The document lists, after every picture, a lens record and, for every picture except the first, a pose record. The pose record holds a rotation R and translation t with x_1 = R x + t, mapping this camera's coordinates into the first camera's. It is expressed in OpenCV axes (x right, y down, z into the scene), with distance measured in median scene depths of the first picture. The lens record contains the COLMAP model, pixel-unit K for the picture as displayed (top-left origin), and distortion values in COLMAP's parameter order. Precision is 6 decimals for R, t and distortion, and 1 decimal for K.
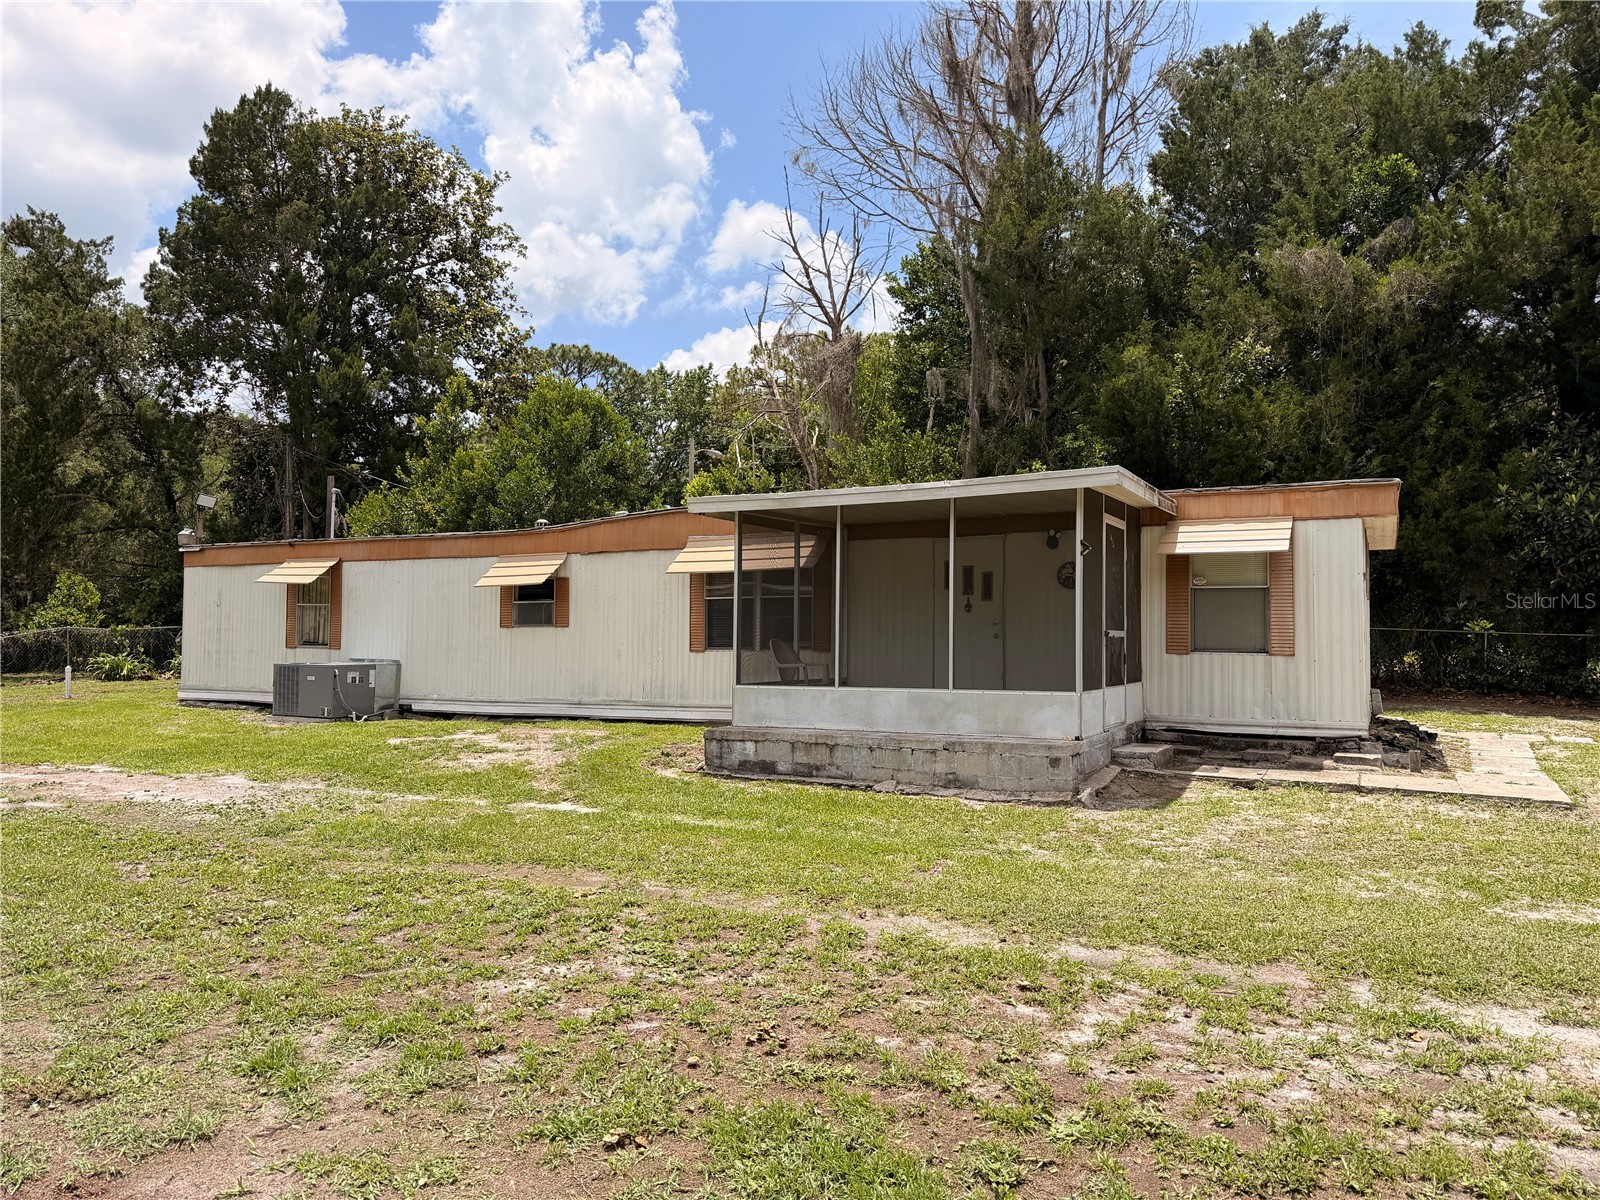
lens RADIAL K [[1133.3, 0, 800.0], [0, 1133.3, 600.0], [0, 0, 1]] dist [0.034967, -0.046874]
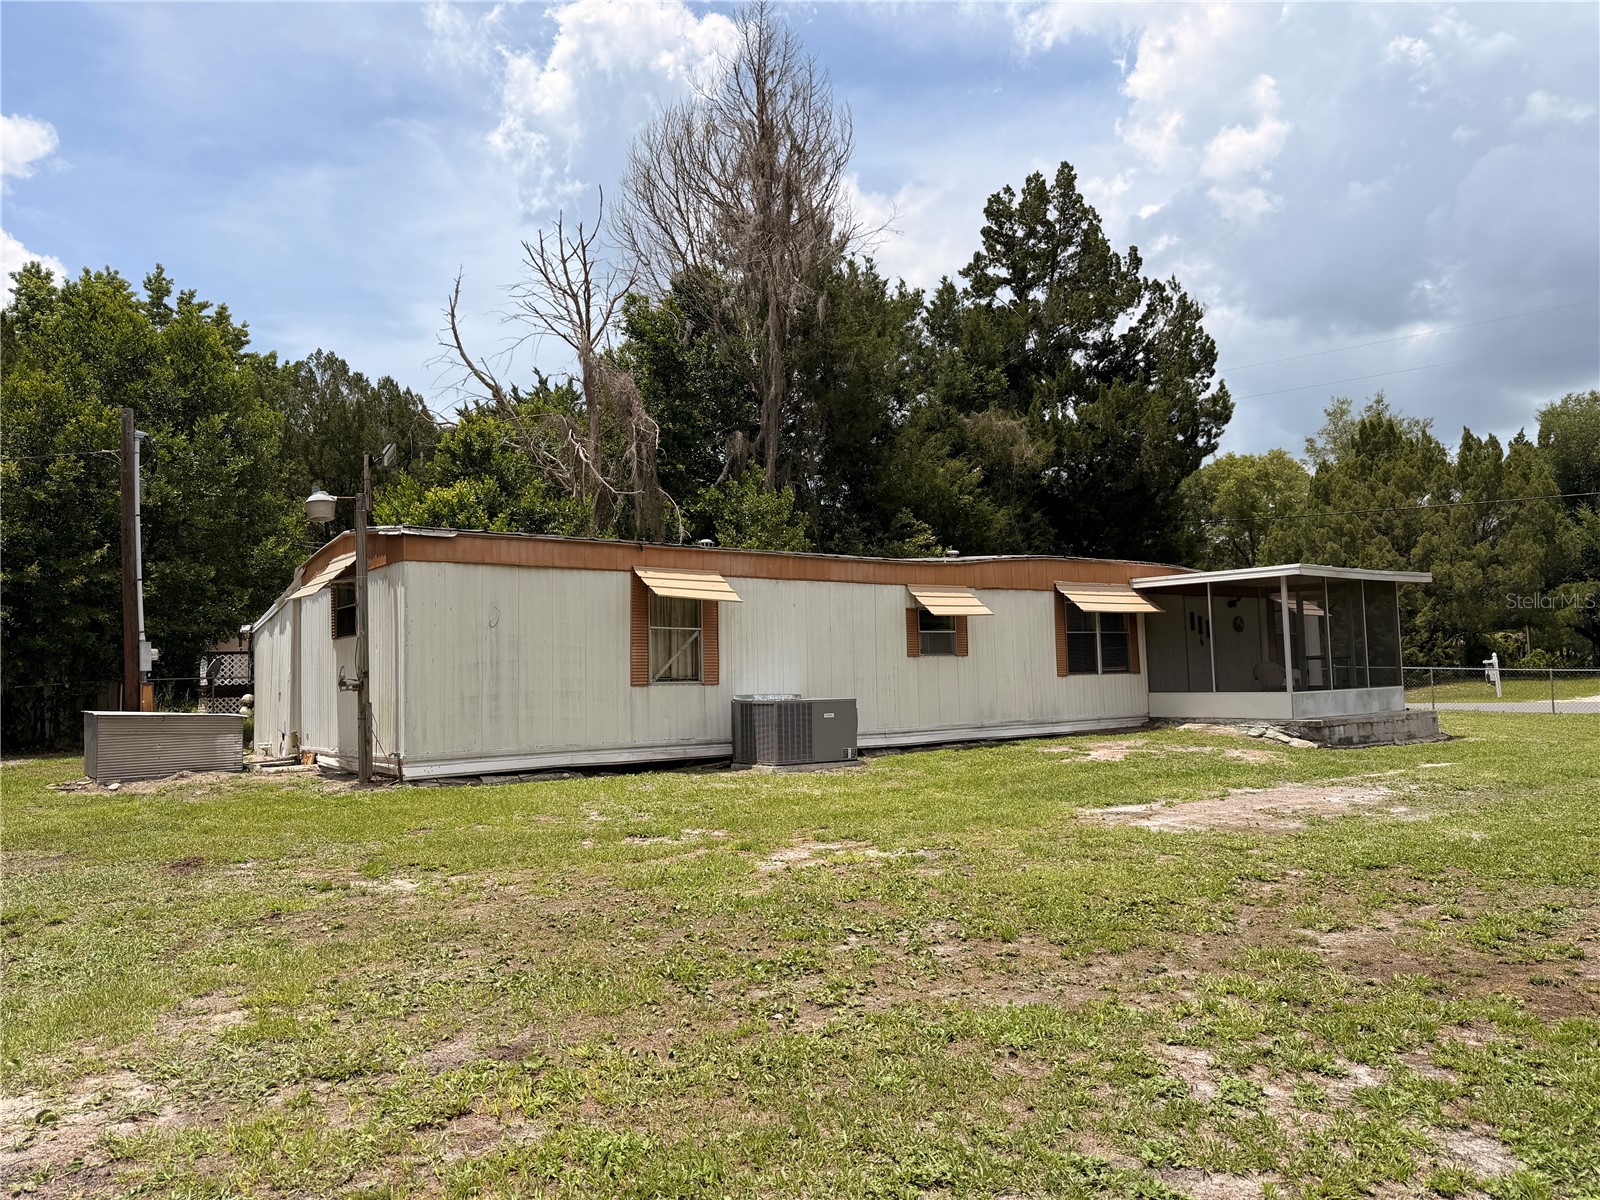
lens RADIAL K [[1133.3, 0, 800.0], [0, 1133.3, 600.0], [0, 0, 1]] dist [0.034967, -0.046874]
pose [[0.432122, 0.046020, 0.900640, -1.290137], [-0.011723, 0.998899, -0.045416, 0.022106], [-0.901739, 0.009068, 0.432186, 0.709413]]
